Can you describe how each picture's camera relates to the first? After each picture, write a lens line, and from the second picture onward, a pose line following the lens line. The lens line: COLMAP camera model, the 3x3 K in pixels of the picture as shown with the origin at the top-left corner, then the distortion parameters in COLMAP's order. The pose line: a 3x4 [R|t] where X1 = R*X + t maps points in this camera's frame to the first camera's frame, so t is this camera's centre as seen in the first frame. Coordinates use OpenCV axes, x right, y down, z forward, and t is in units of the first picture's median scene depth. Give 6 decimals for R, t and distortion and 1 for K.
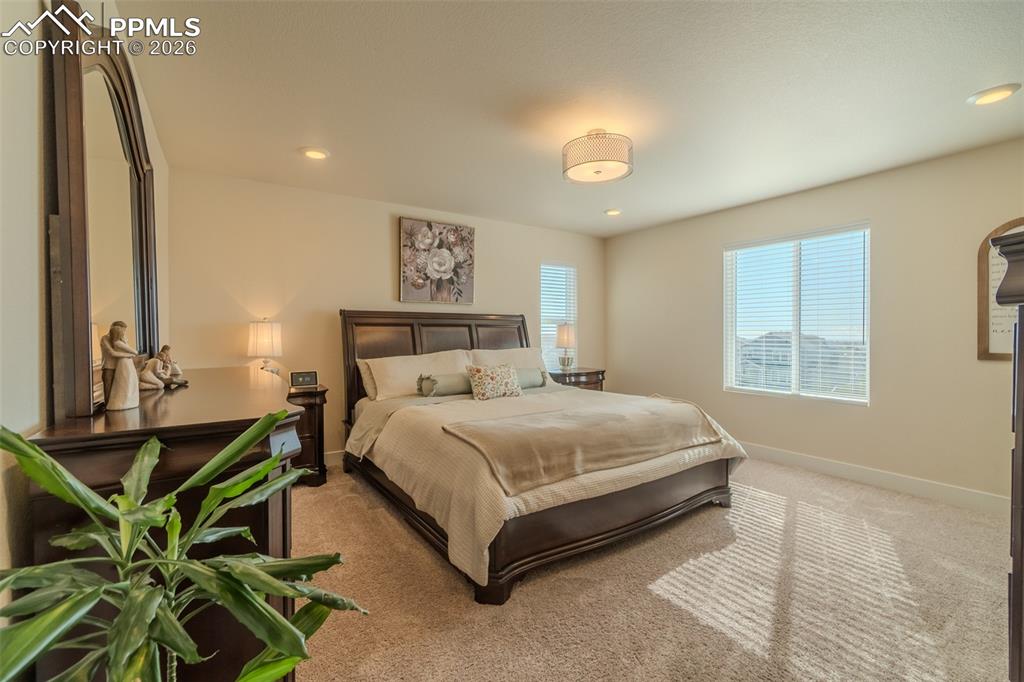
lens RADIAL K [[443.9, 0, 507.5], [0, 443.9, 335.2], [0, 0, 1]] dist [-0.002104, 0.000318]
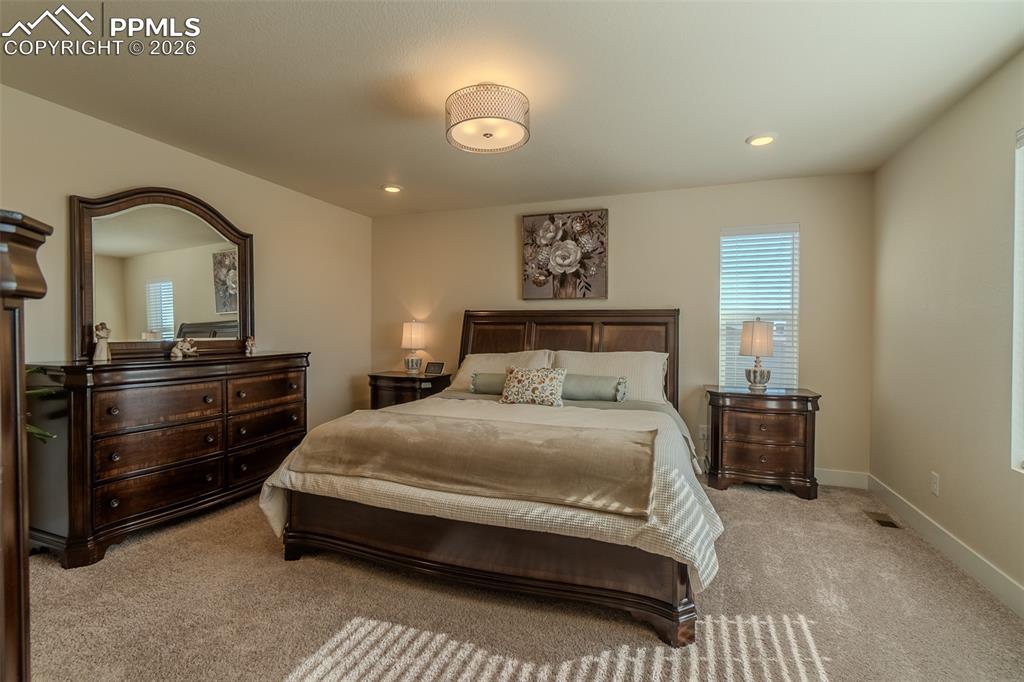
lens RADIAL K [[477.8, 0, 512.0], [0, 477.8, 341.0], [0, 0, 1]] dist [-0.000989, 0.000146]
pose [[0.573413, 0.020769, -0.819003, 0.610832], [-0.012533, 0.999784, 0.016578, -0.001120], [0.819171, 0.000759, 0.573549, 0.343789]]
